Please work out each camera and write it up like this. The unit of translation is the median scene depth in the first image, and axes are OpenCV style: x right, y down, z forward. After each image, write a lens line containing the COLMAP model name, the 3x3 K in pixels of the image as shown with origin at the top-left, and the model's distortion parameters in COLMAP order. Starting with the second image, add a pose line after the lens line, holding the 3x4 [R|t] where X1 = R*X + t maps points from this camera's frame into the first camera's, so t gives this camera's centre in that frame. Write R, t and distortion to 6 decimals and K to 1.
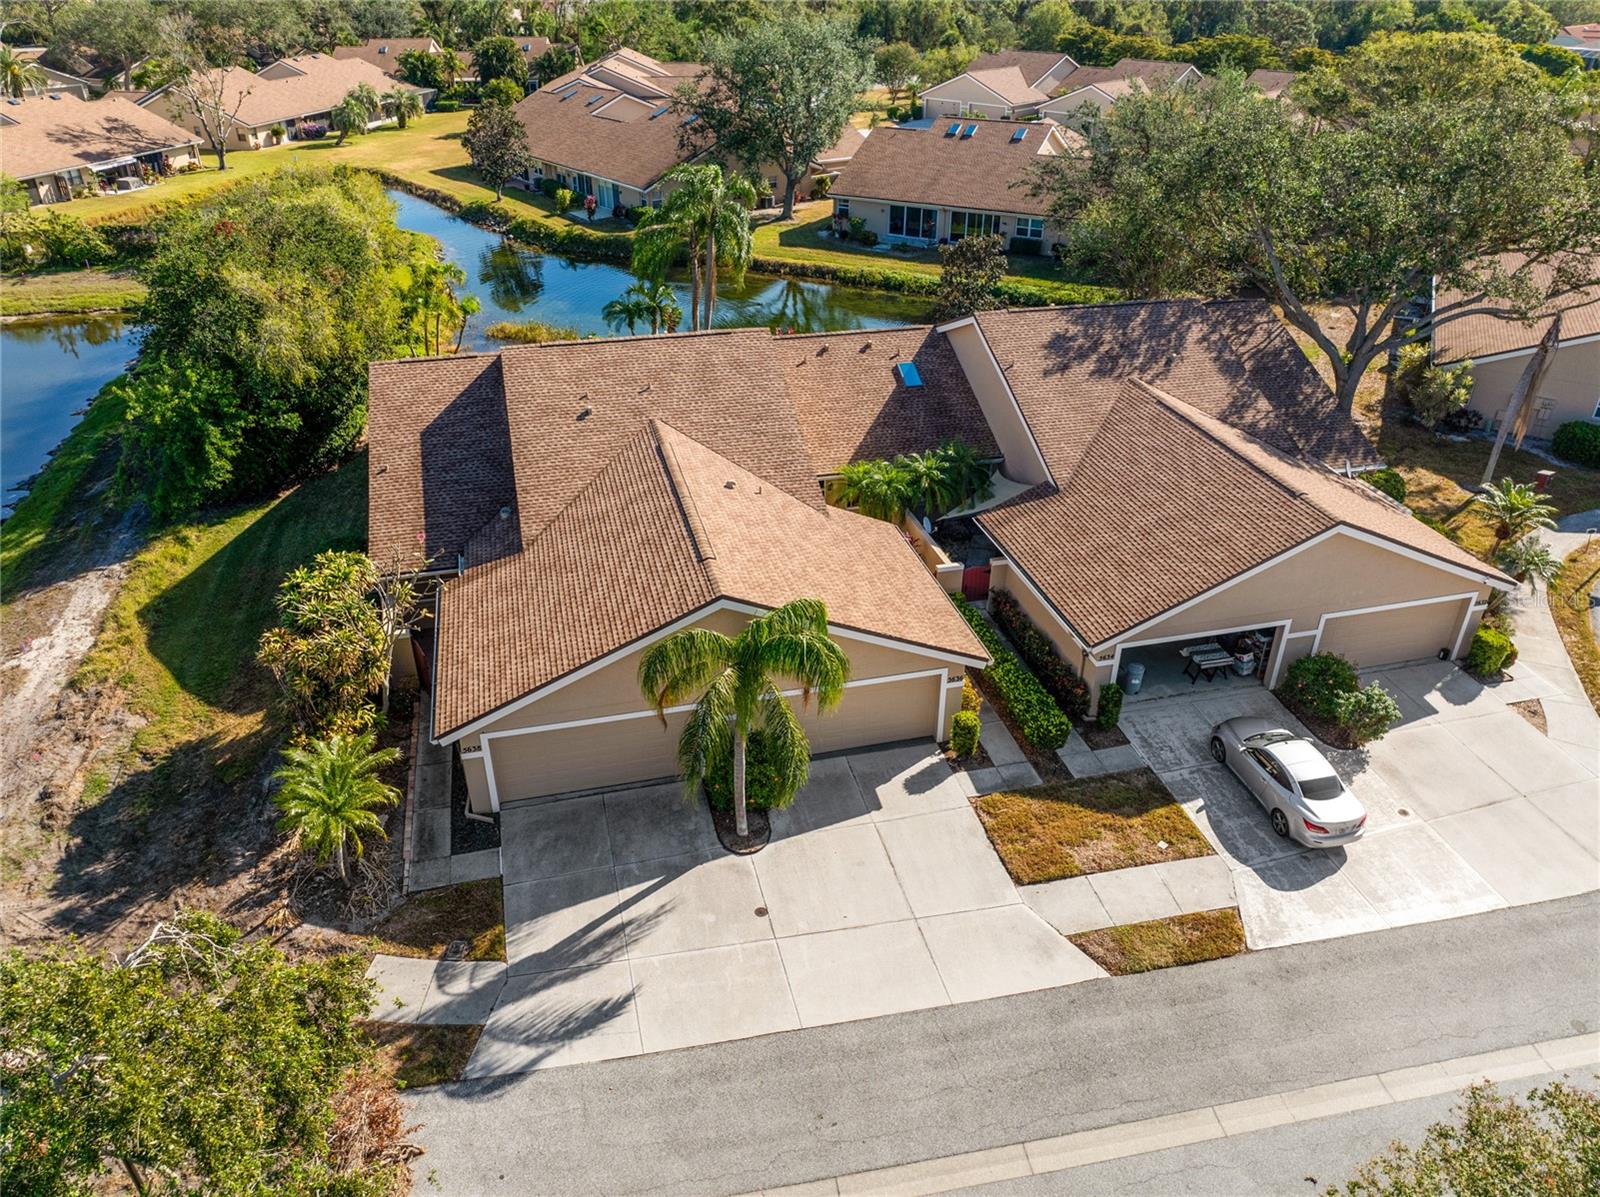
lens RADIAL K [[1129.4, 0, 798.5], [0, 1129.4, 593.5], [0, 0, 1]] dist [-0.049473, 0.023239]
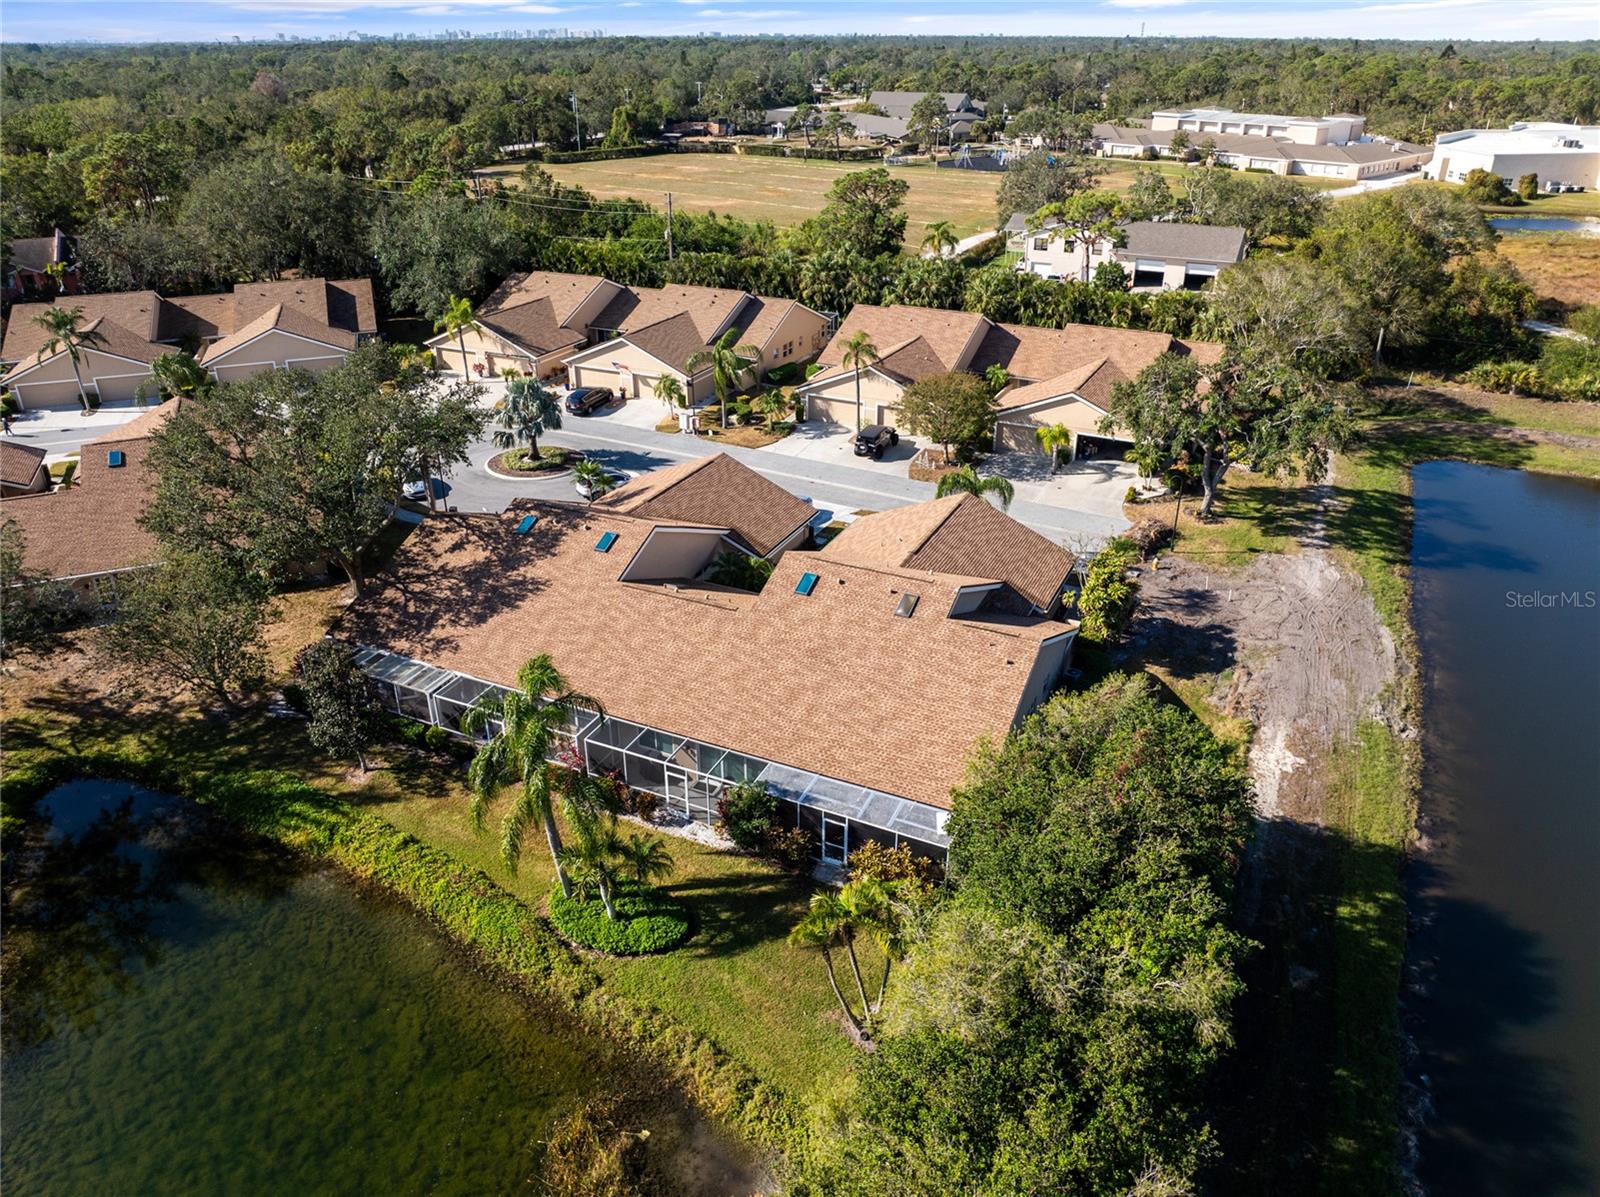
lens RADIAL K [[1128.3, 0, 799.8], [0, 1128.3, 592.2], [0, 0, 1]] dist [-0.030817, -0.012631]
pose [[-0.769665, -0.286234, 0.570689, -0.873469], [0.320899, 0.599318, 0.733377, -1.251577], [-0.551941, 0.747588, -0.369422, 1.561049]]
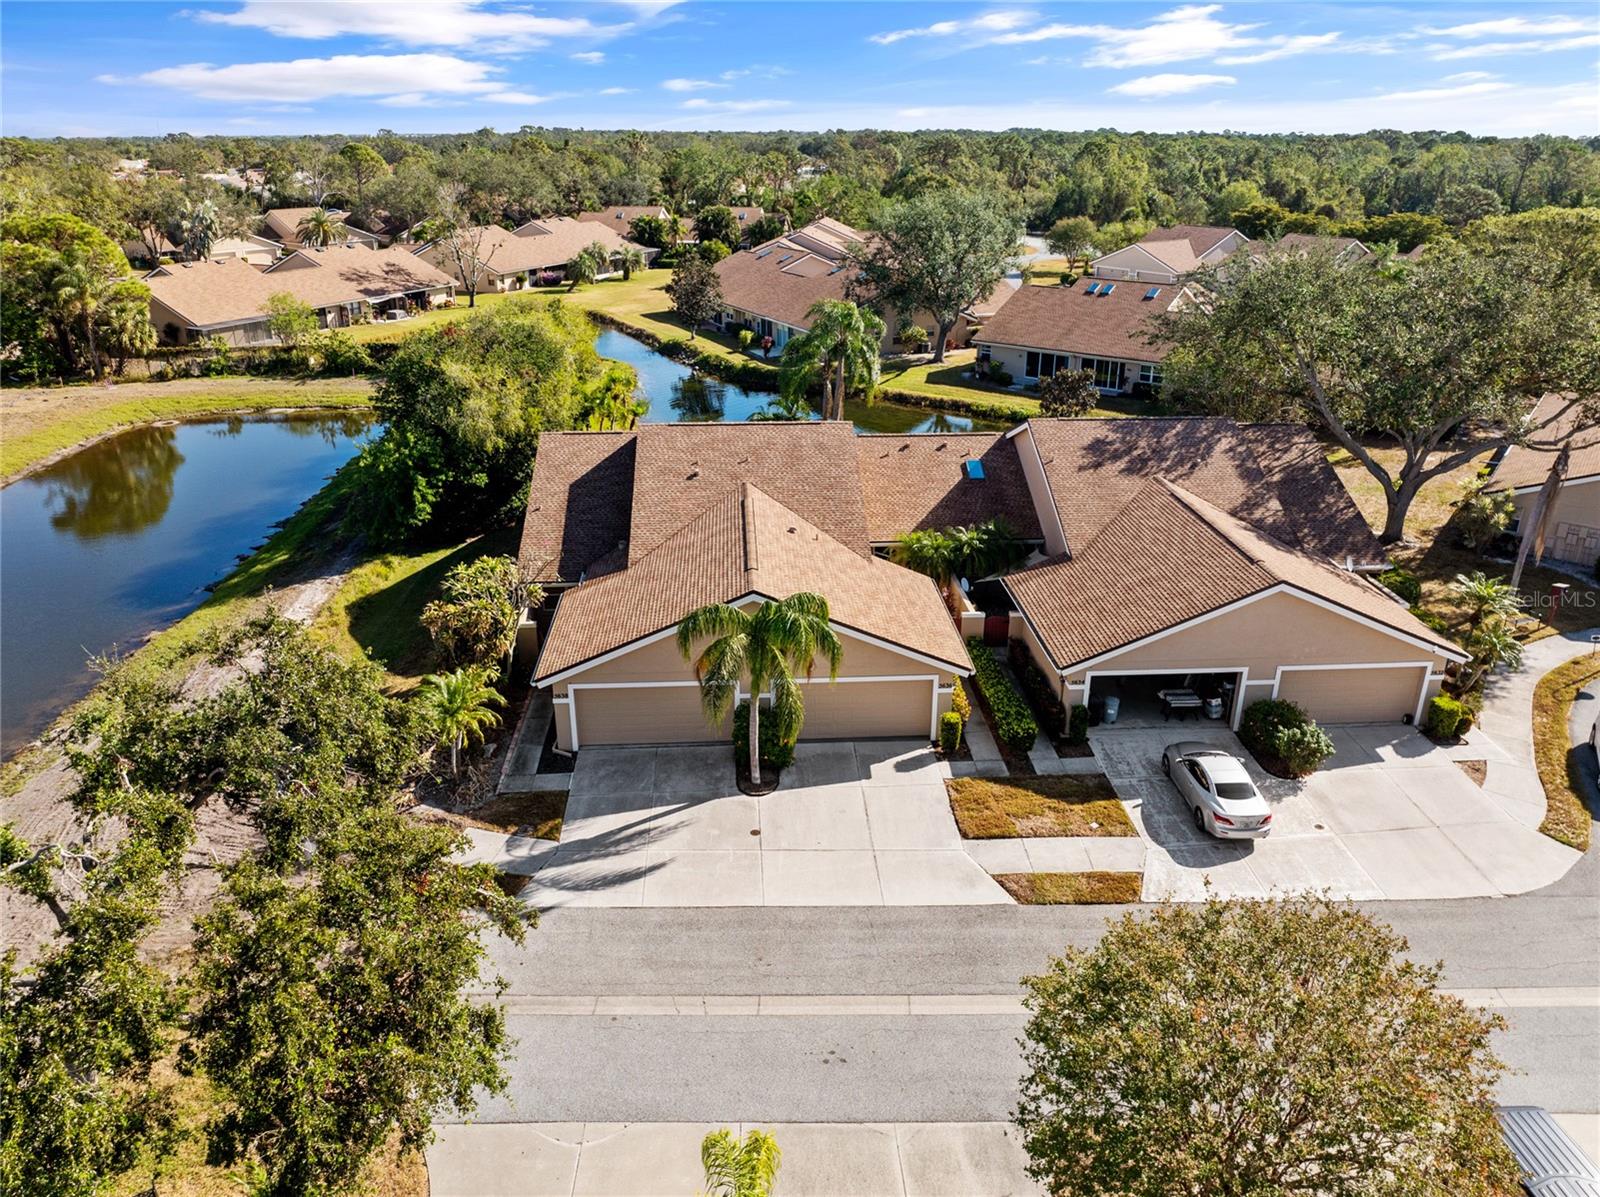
lens RADIAL K [[1128.3, 0, 799.8], [0, 1128.3, 592.2], [0, 0, 1]] dist [-0.030817, -0.012631]
pose [[0.982650, 0.068952, -0.172178, 0.142369], [-0.092020, 0.987260, -0.129805, 0.113348], [0.161034, 0.143397, 0.976476, -0.185706]]
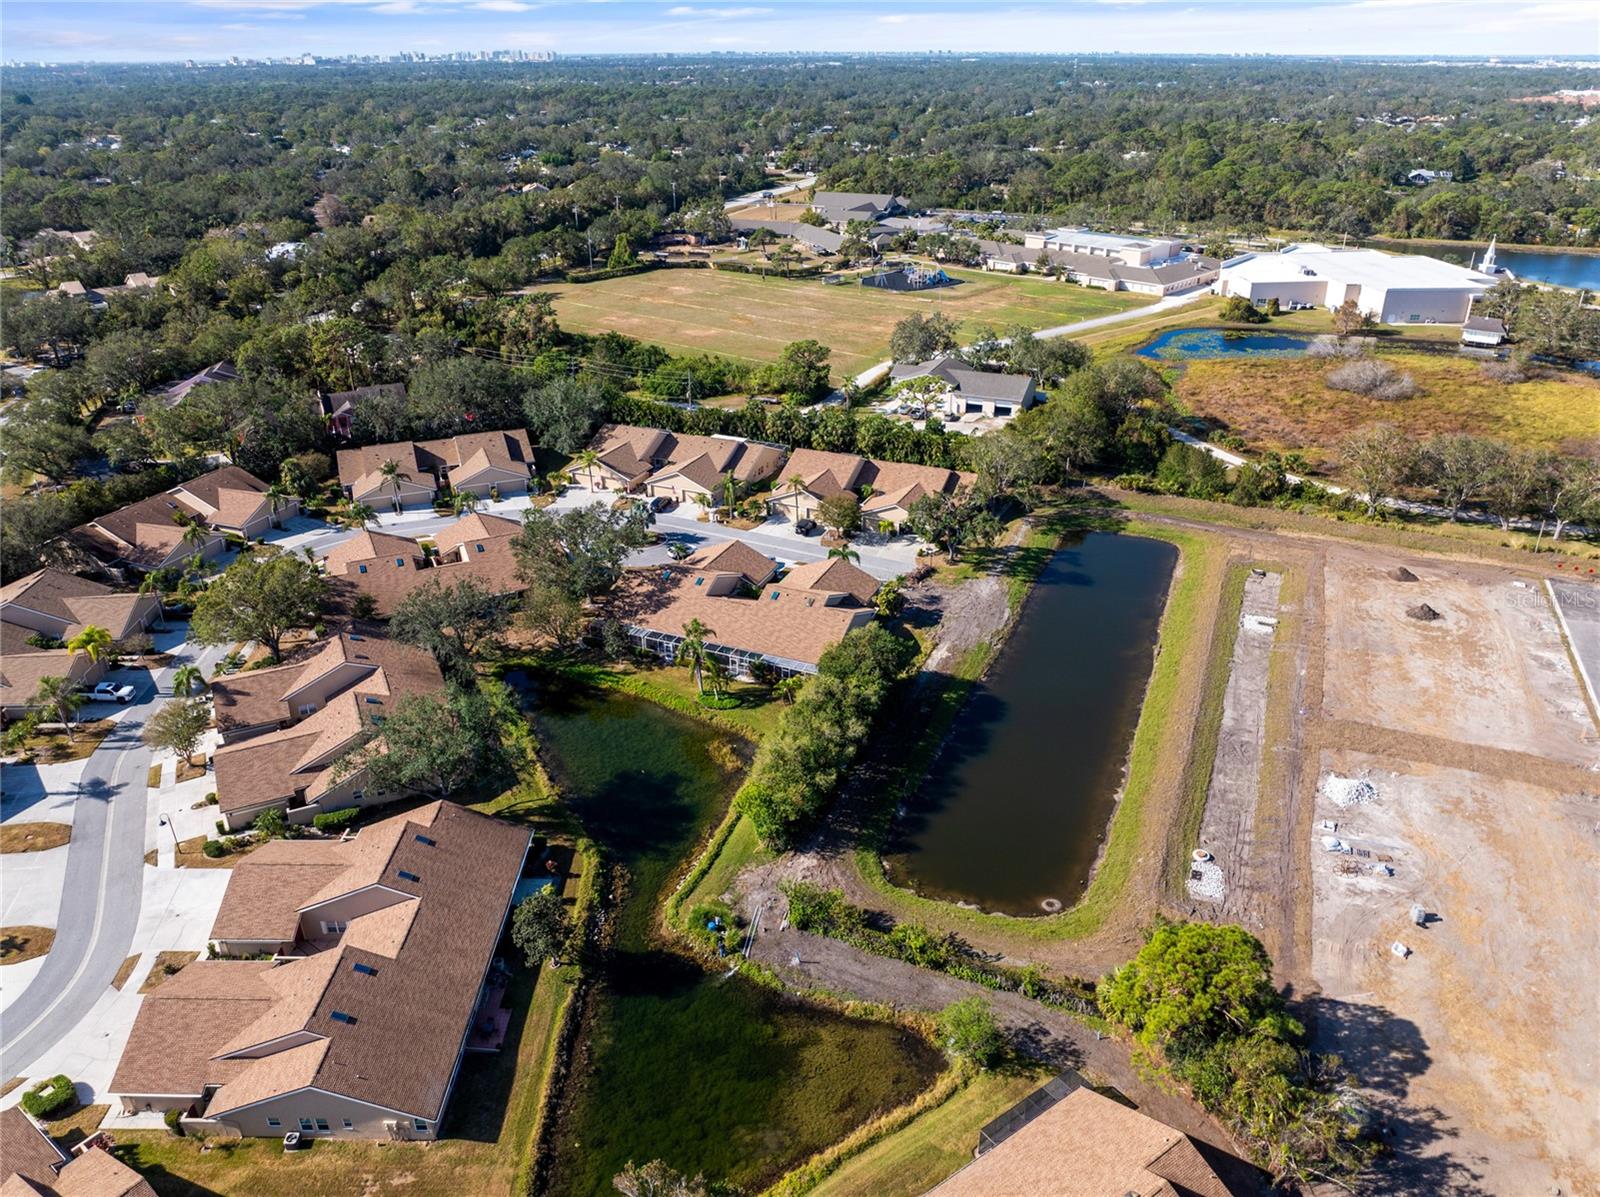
lens RADIAL K [[1124.0, 0, 800.0], [0, 1124.0, 598.5], [0, 0, 1]] dist [-0.016849, -0.045039]
pose [[-0.794092, -0.269424, 0.544819, -2.269478], [0.306662, 0.596320, 0.741863, -3.082622], [-0.524762, 0.756183, -0.390911, 2.514316]]
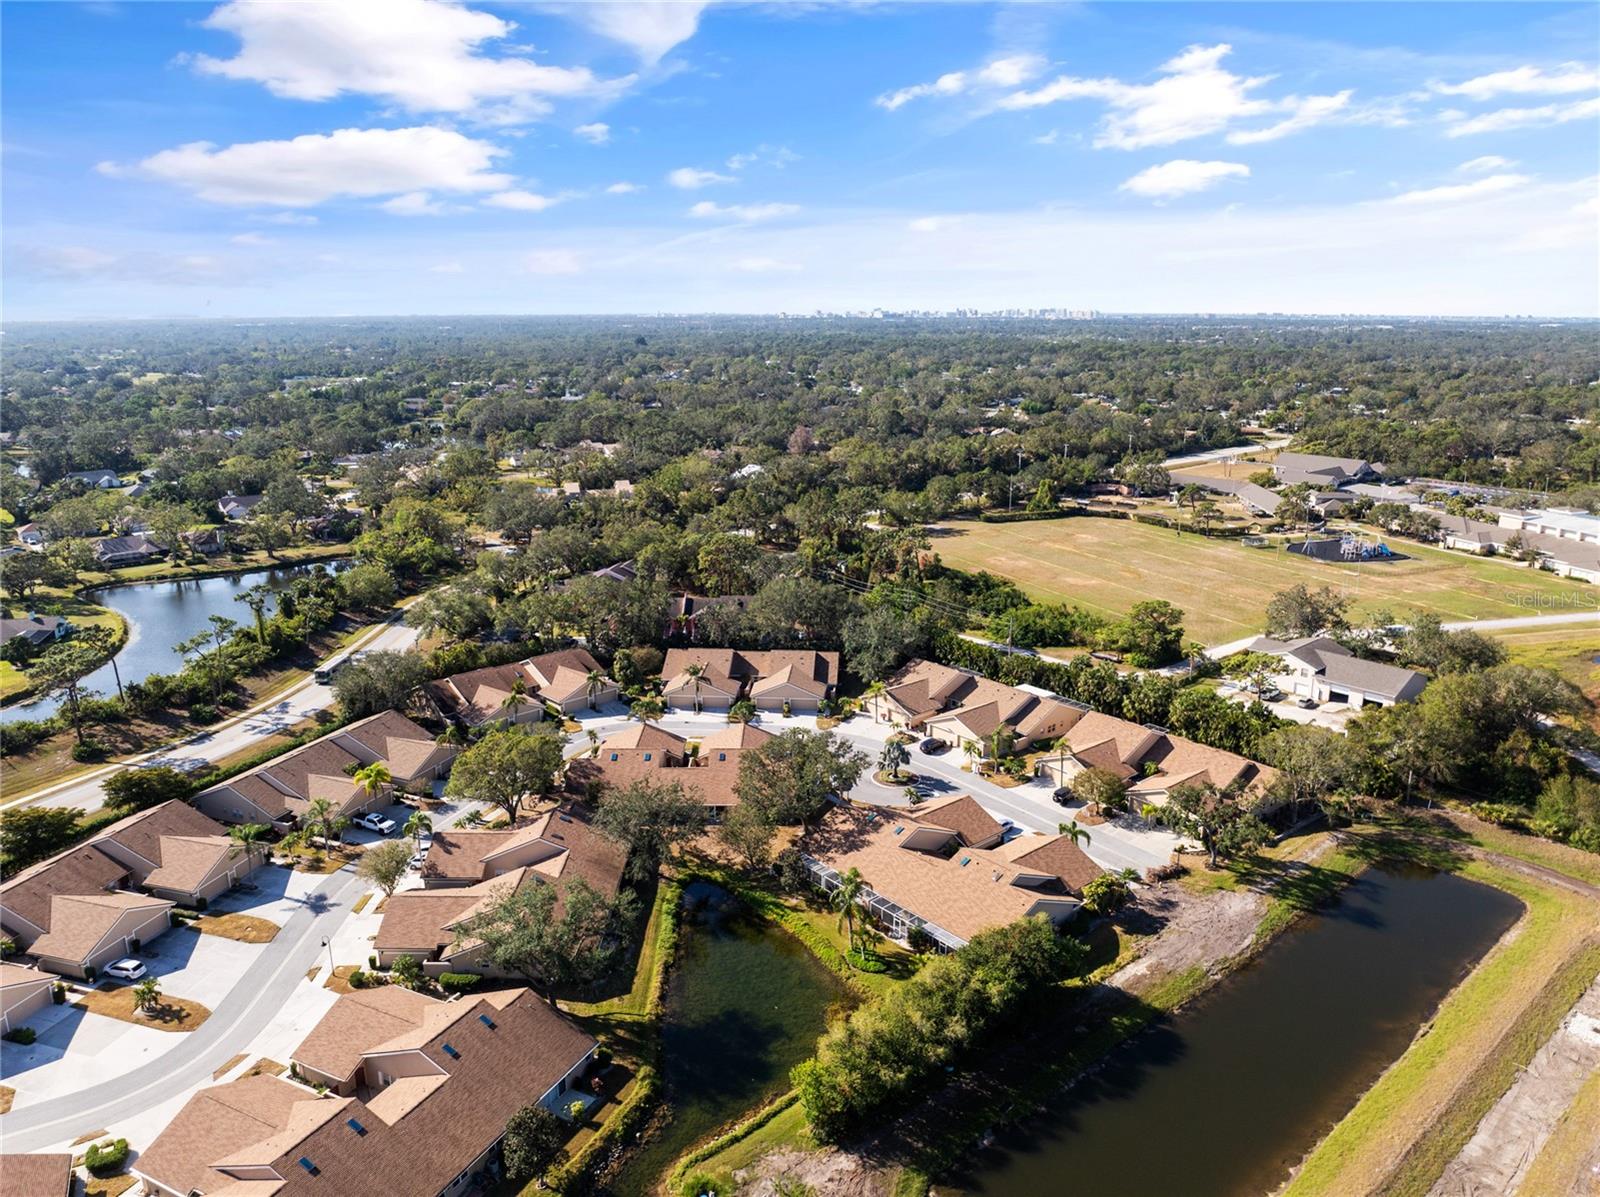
lens RADIAL K [[1128.3, 0, 799.8], [0, 1128.3, 592.2], [0, 0, 1]] dist [-0.030817, -0.012631]
pose [[-0.449201, -0.220968, 0.865674, -2.772209], [0.449162, 0.781729, 0.432612, -2.704574], [-0.772316, 0.583158, -0.251903, 1.848051]]
